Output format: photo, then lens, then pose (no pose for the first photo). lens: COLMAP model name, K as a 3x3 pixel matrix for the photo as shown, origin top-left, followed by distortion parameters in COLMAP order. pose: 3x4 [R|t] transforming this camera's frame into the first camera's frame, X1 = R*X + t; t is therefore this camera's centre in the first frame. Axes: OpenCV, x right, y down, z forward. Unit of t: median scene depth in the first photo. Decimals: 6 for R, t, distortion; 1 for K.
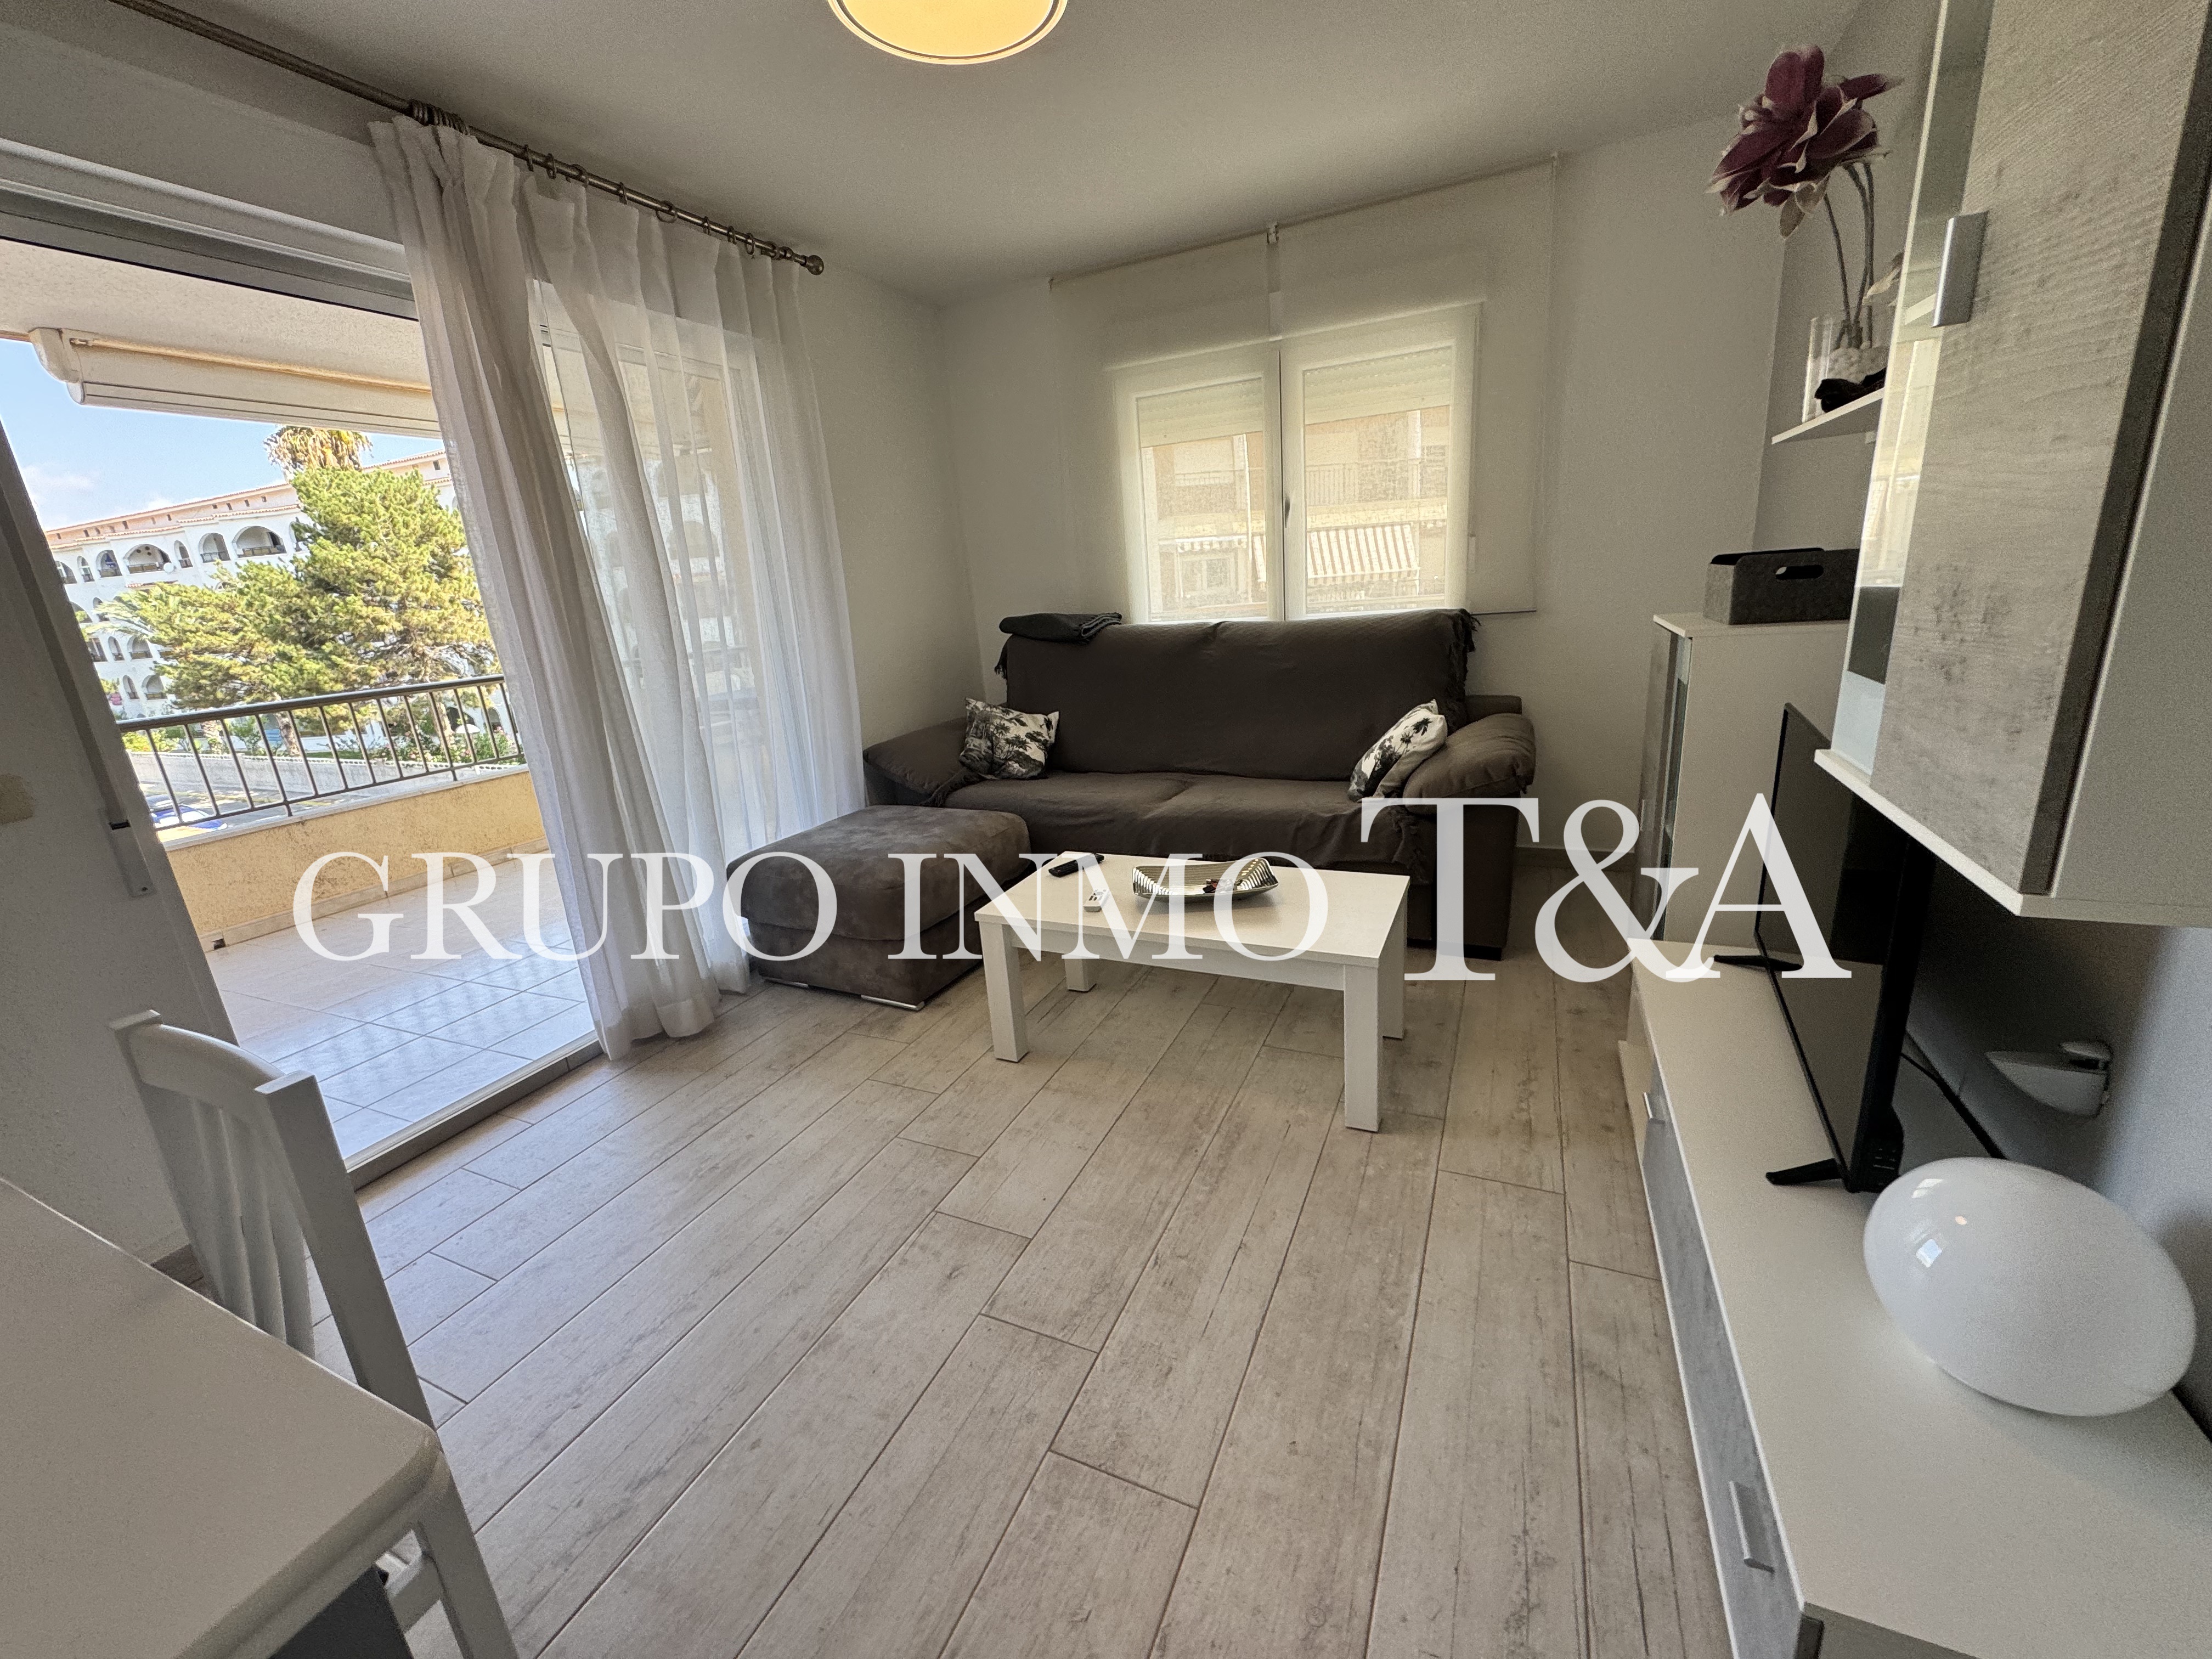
lens RADIAL K [[883.2, 0, 1105.9], [0, 883.2, 822.2], [0, 0, 1]] dist [-0.002962, 0.000308]
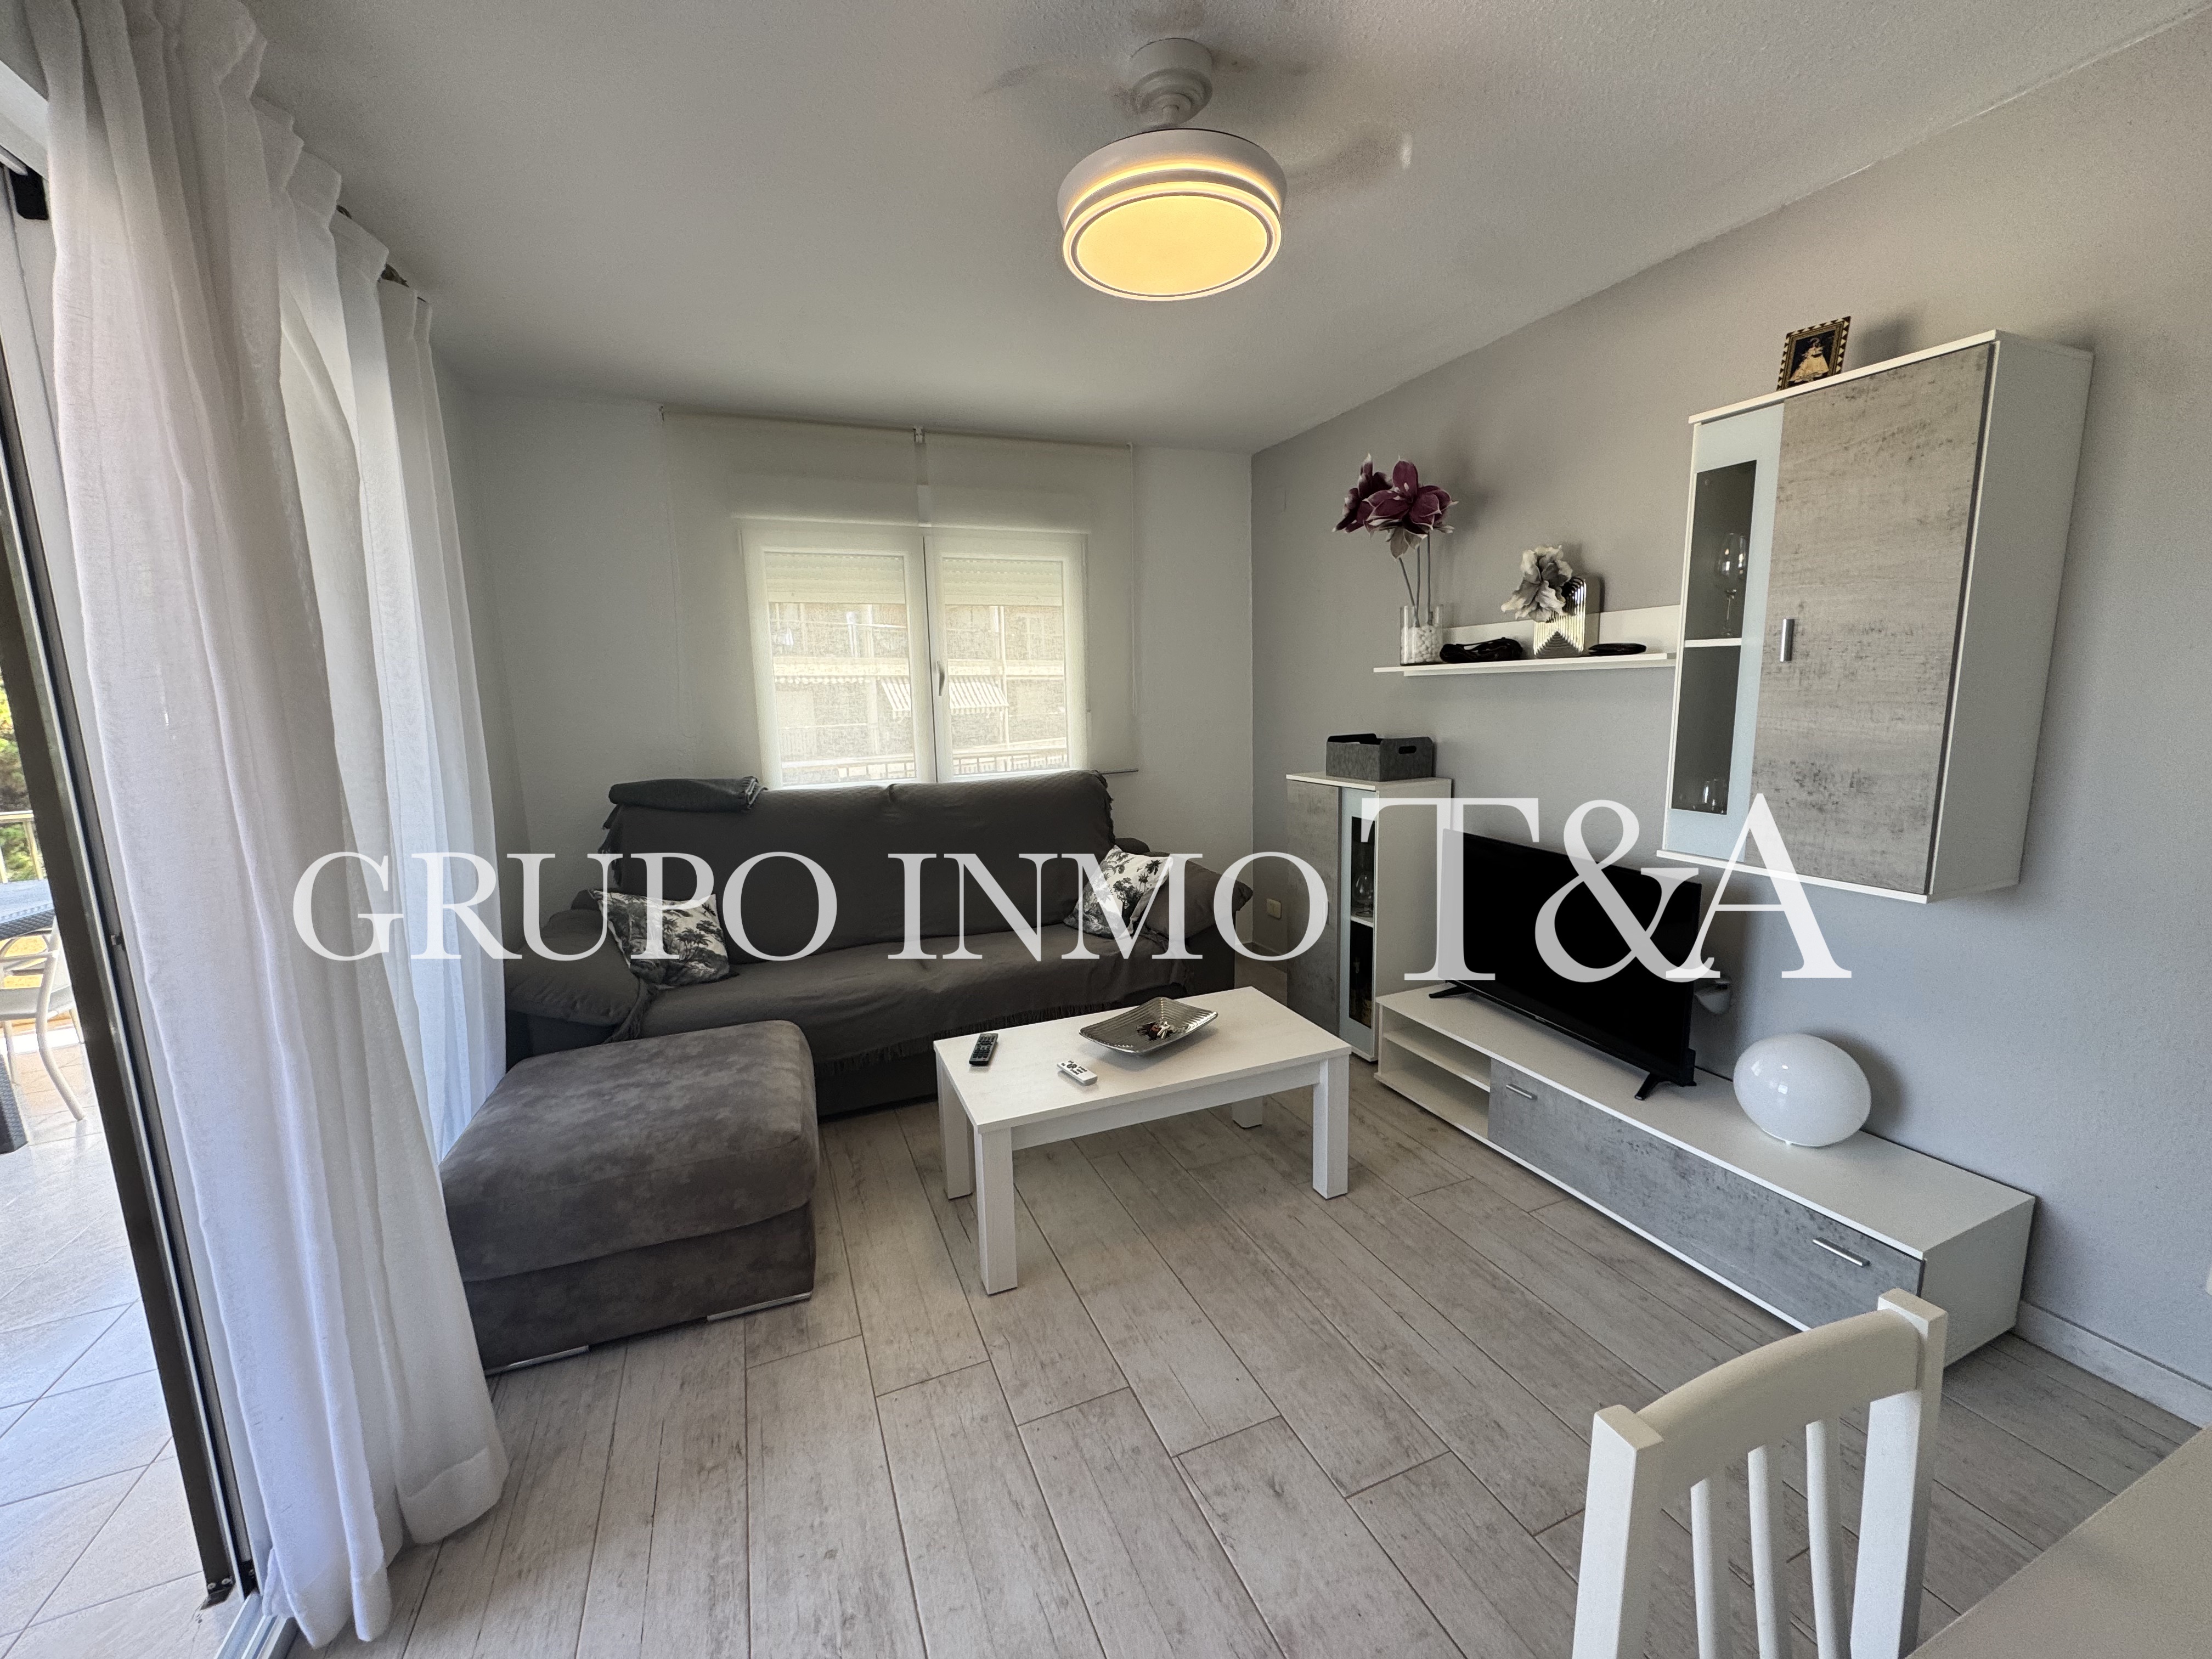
lens RADIAL K [[883.2, 0, 1104.2], [0, 883.2, 822.9], [0, 0, 1]] dist [-0.002962, 0.000308]
pose [[0.677177, -0.054666, 0.733787, -0.572839], [0.176435, 0.980207, -0.089799, -0.072592], [-0.714354, 0.190276, 0.673419, 0.233056]]
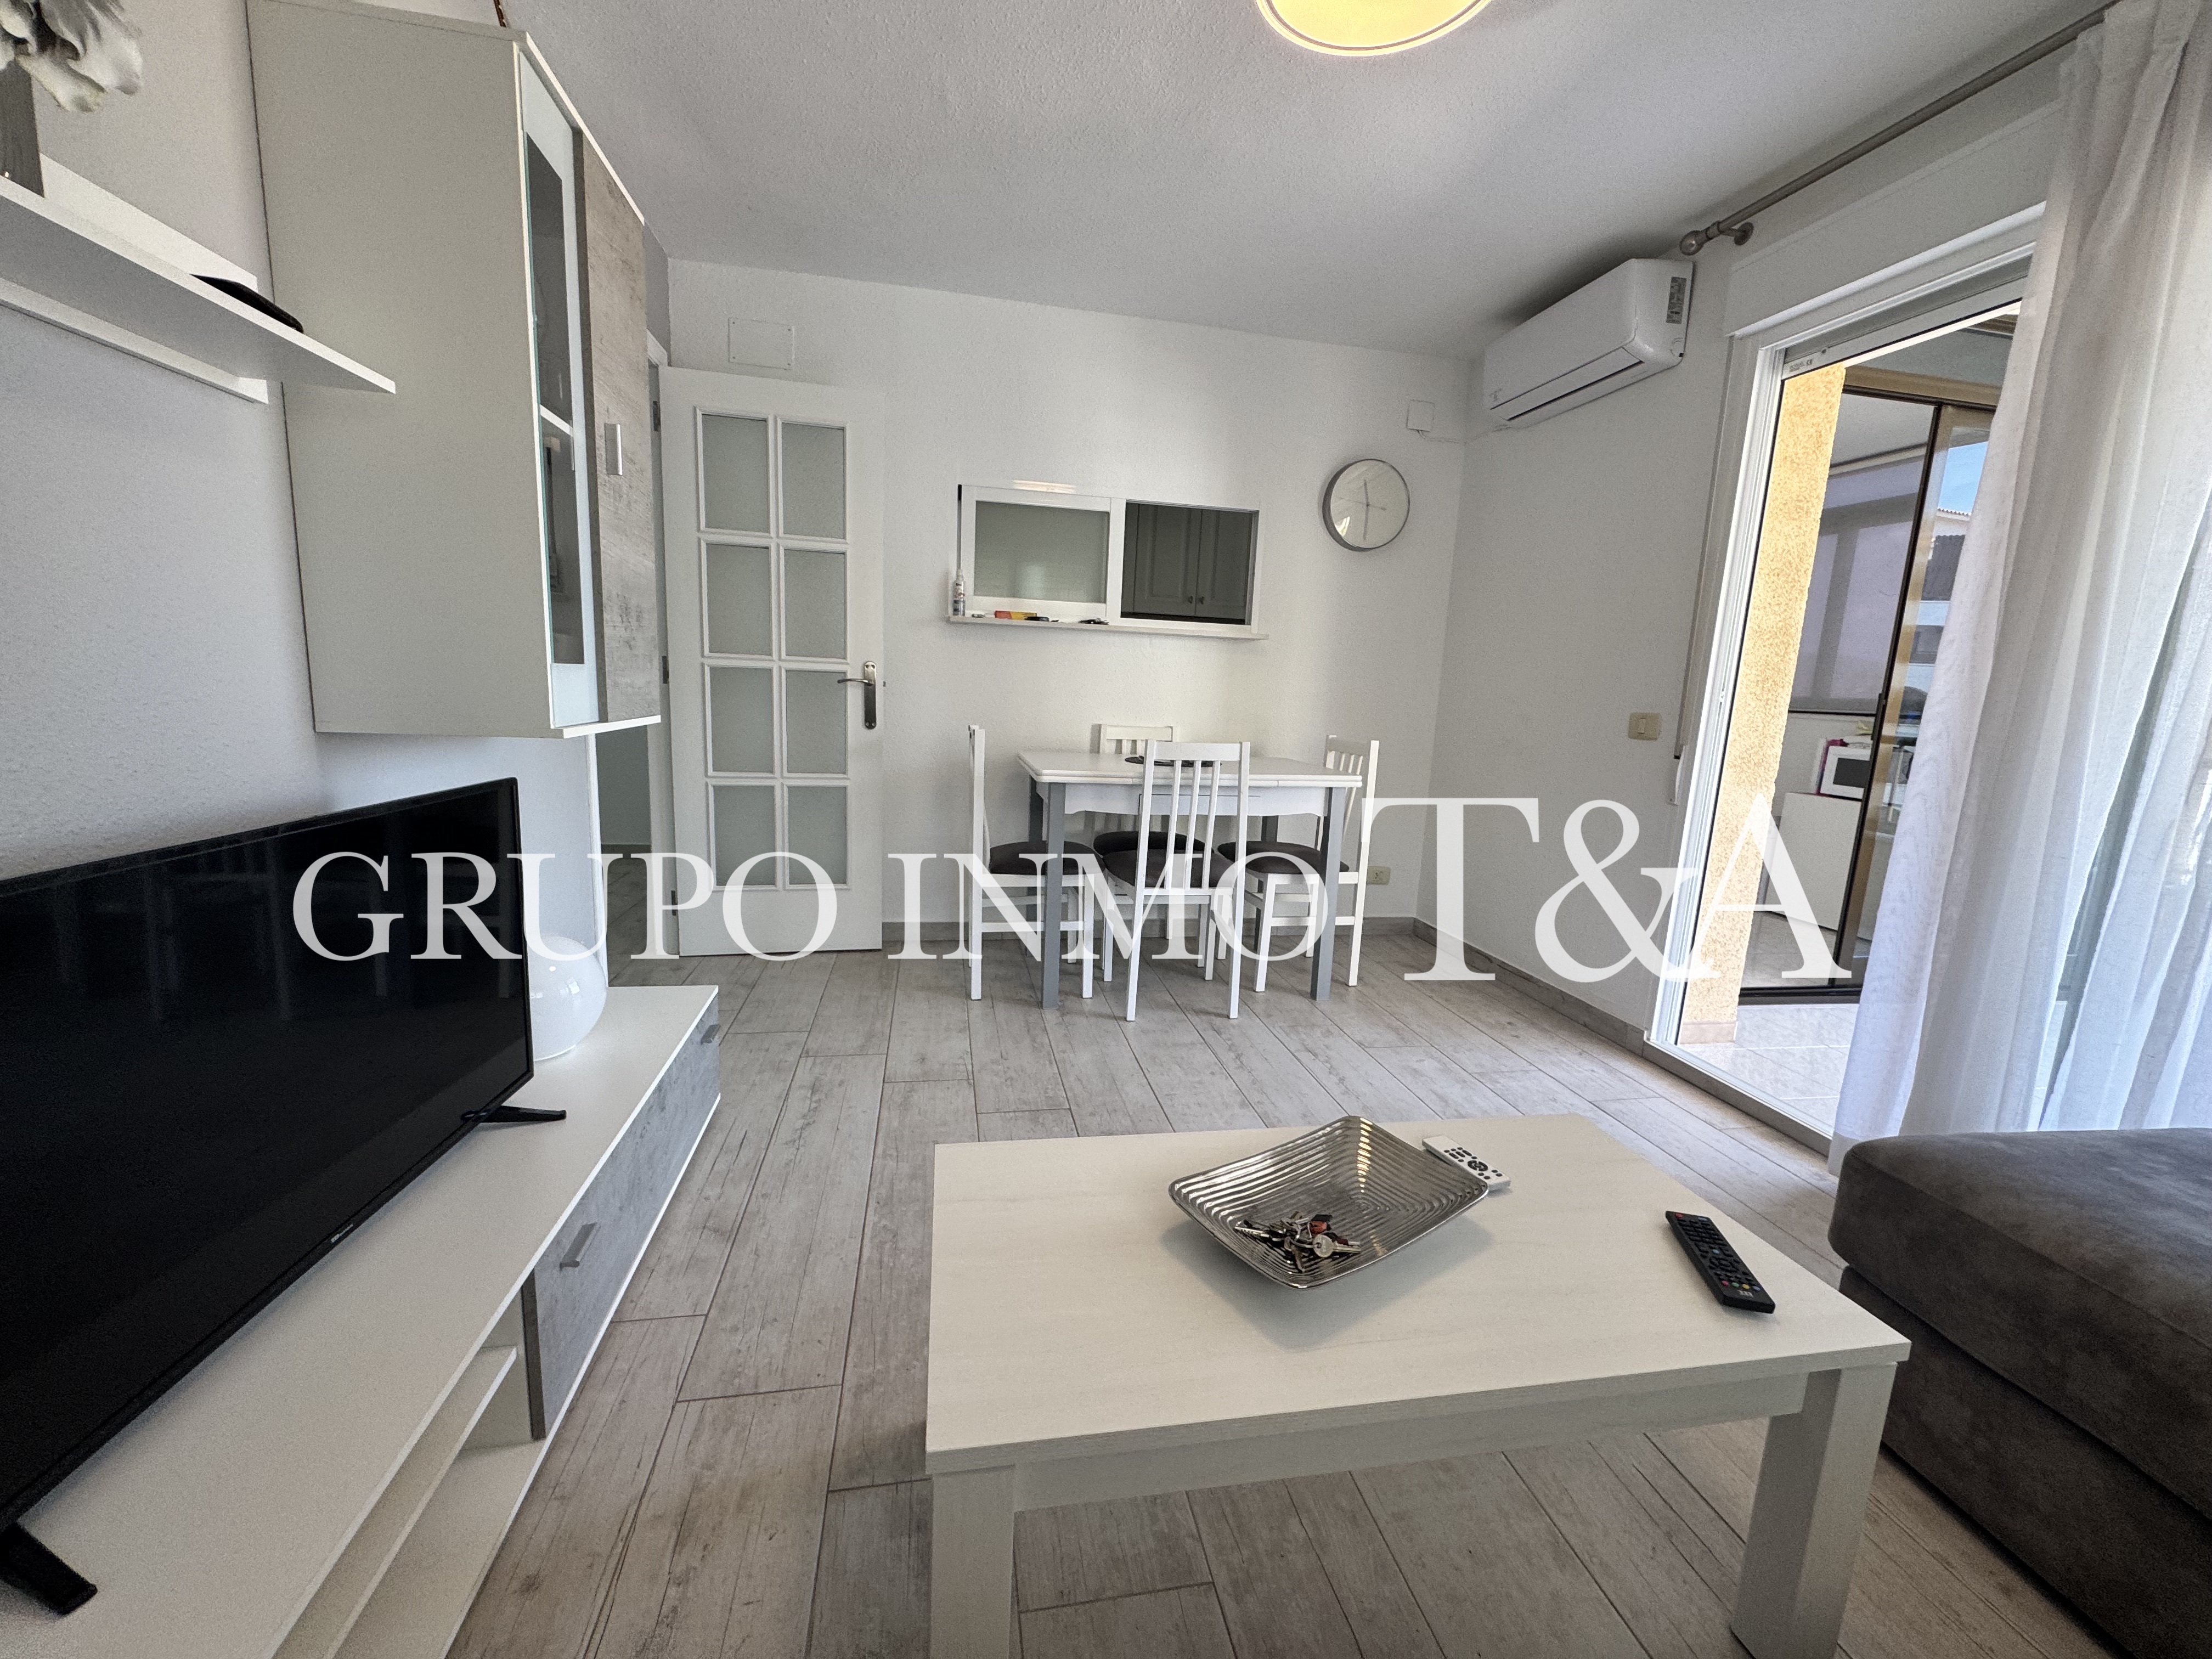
lens RADIAL K [[883.2, 0, 1098.3], [0, 883.2, 833.7], [0, 0, 1]] dist [-0.002962, 0.000308]
pose [[-0.820398, 0.133444, -0.556003, 0.372011], [-0.137625, 0.897716, 0.418527, -0.237271], [0.554983, 0.419879, -0.718120, 0.985578]]
